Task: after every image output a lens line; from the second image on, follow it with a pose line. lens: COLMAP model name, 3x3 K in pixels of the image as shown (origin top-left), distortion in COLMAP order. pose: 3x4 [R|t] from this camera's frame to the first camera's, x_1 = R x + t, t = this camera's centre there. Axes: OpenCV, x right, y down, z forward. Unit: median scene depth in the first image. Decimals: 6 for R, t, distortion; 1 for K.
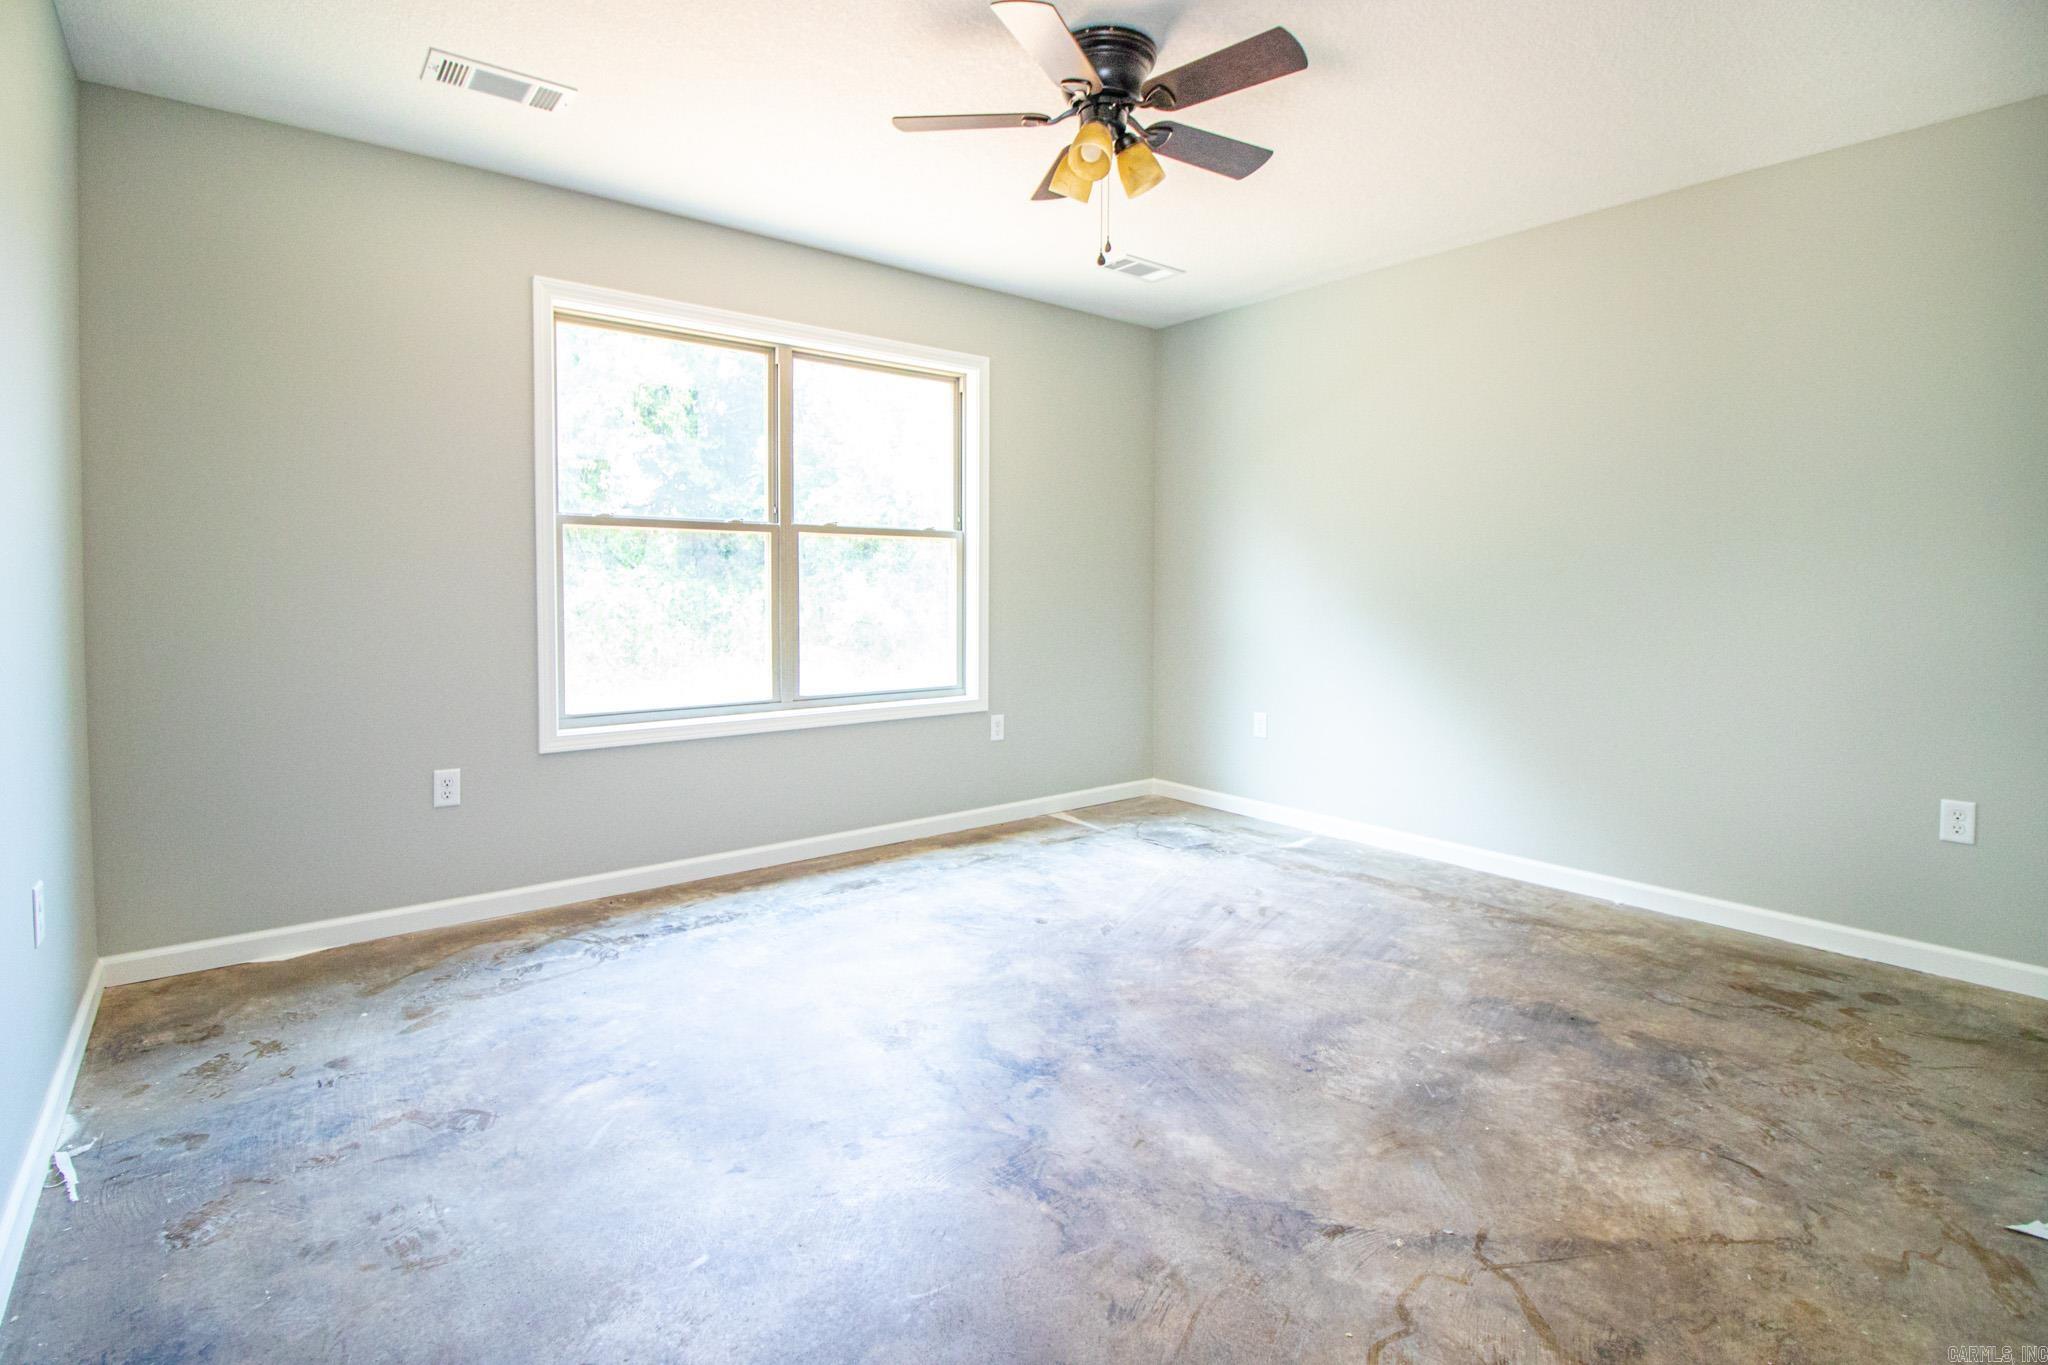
lens RADIAL K [[983.1, 0, 1024.8], [0, 983.1, 645.3], [0, 0, 1]] dist [0.000068, -0.000016]
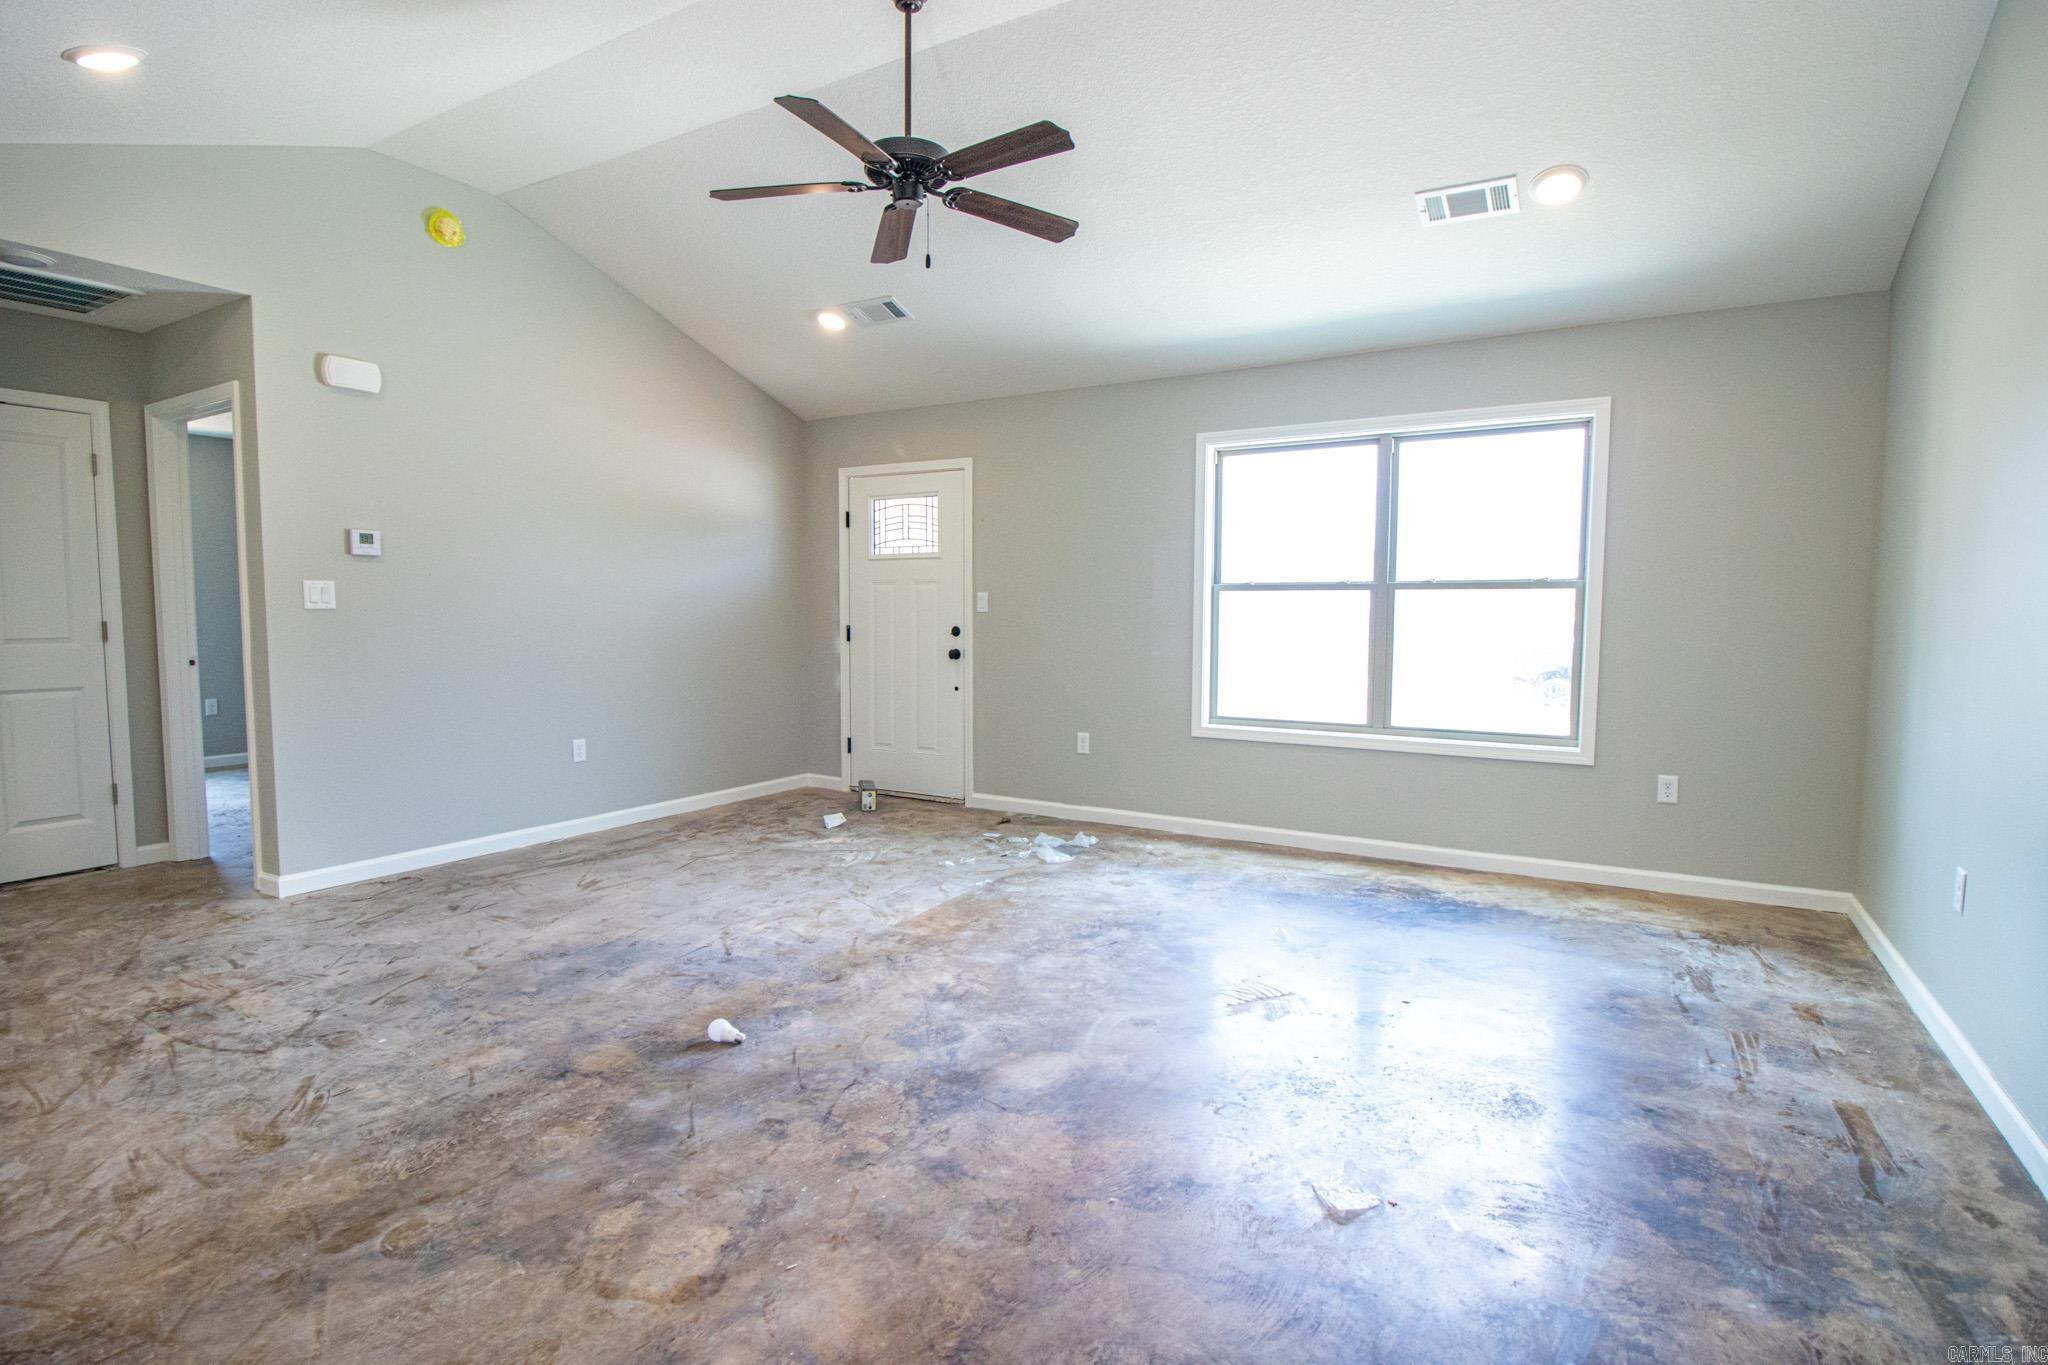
lens RADIAL K [[983.1, 0, 1024.8], [0, 983.1, 645.3], [0, 0, 1]] dist [0.000068, -0.000016]
pose [[0.329584, 0.059878, -0.942225, 0.752095], [-0.045807, 0.997826, 0.047389, -0.082581], [0.943014, 0.027542, 0.331611, 0.187653]]
